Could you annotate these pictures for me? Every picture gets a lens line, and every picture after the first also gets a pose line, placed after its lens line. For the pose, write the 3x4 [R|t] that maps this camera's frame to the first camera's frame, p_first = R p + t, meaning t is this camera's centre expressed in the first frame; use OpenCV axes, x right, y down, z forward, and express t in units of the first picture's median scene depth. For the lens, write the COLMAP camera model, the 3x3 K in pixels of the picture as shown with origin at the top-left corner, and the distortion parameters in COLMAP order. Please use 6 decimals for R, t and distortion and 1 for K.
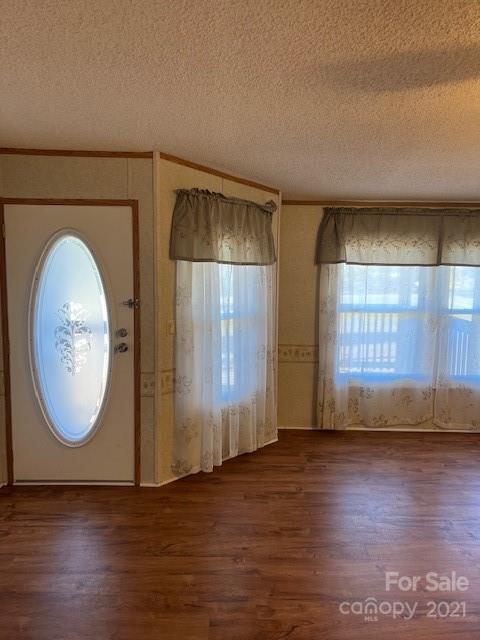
lens RADIAL K [[478.6, 0, 242.2], [0, 478.6, 313.7], [0, 0, 1]] dist [0.055791, -0.014213]
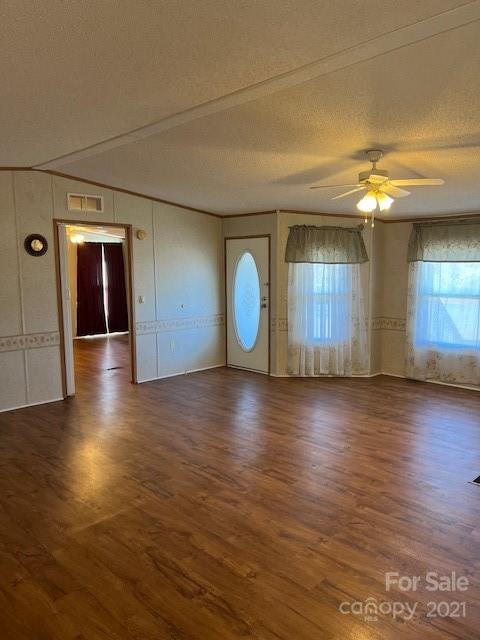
lens RADIAL K [[478.6, 0, 238.0], [0, 478.6, 321.0], [0, 0, 1]] dist [0.055791, -0.014213]
pose [[0.695498, 0.064537, -0.715624, 1.066952], [-0.060616, 0.997678, 0.031063, 0.073724], [0.715967, 0.021774, 0.697794, -0.475191]]
